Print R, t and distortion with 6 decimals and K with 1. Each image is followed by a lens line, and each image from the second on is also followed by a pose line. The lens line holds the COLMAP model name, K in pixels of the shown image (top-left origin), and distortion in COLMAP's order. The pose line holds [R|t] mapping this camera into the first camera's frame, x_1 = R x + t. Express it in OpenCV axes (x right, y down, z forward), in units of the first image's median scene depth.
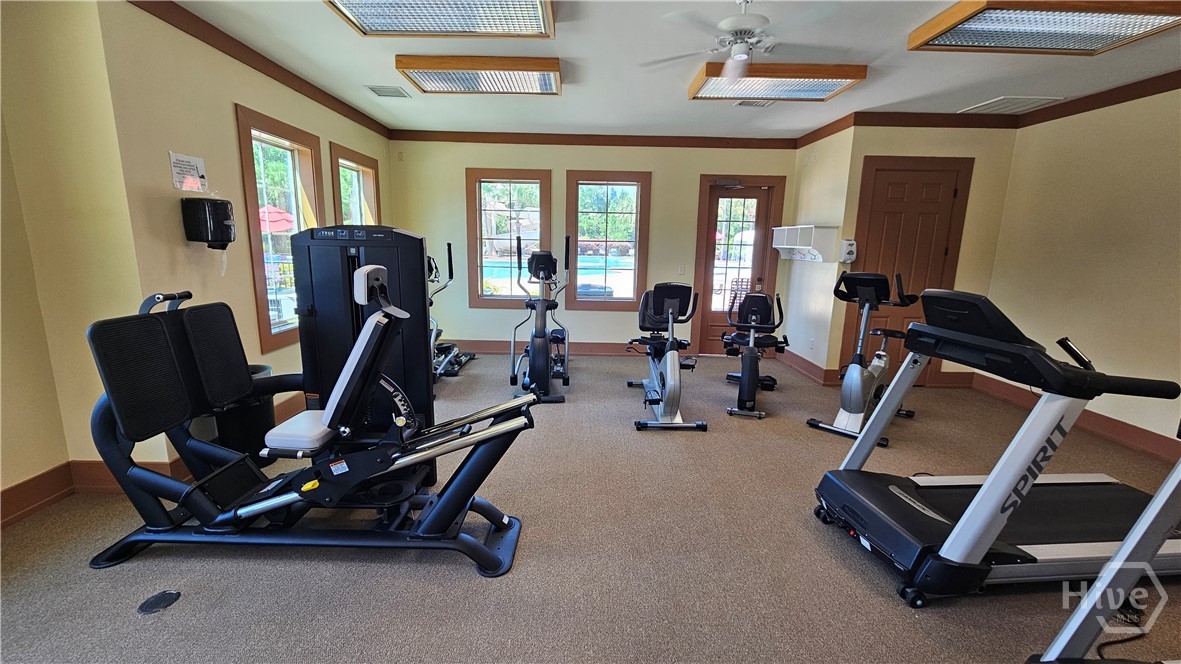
lens RADIAL K [[492.5, 0, 592.6], [0, 492.5, 333.4], [0, 0, 1]] dist [0.000379, 0.001452]
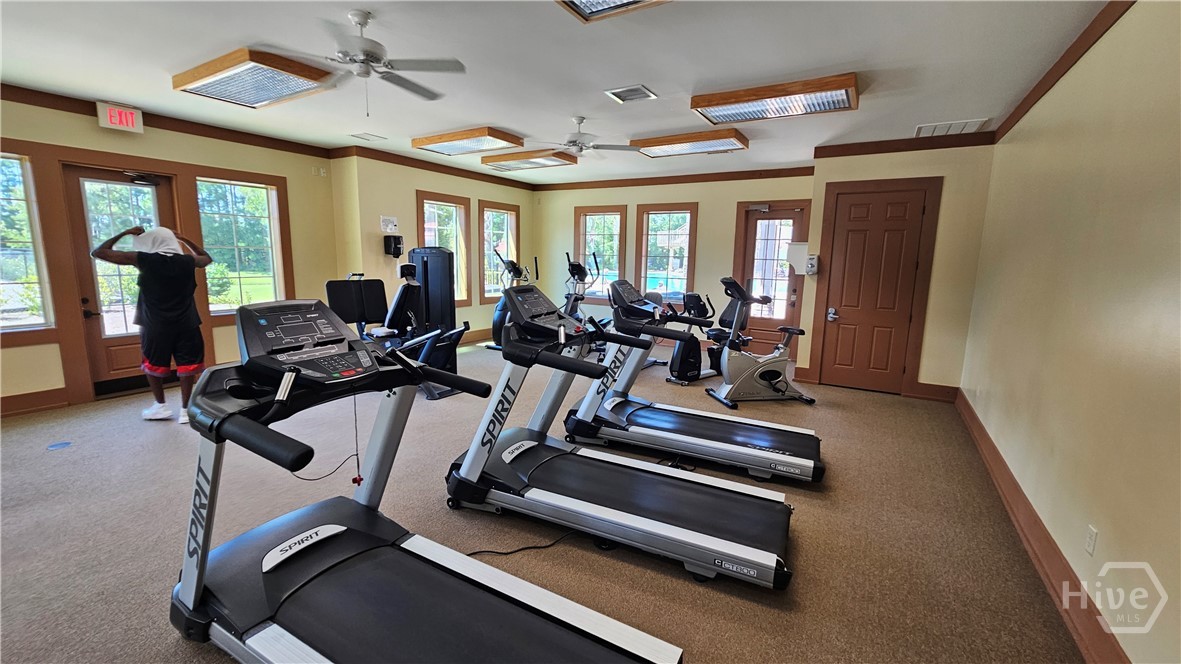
lens RADIAL K [[492.5, 0, 587.6], [0, 492.5, 333.0], [0, 0, 1]] dist [0.000379, 0.001452]
pose [[0.850367, 0.082258, -0.519721, 0.627240], [-0.101984, 0.994741, -0.009425, 0.053640], [0.516213, 0.061018, 0.854284, -0.233475]]
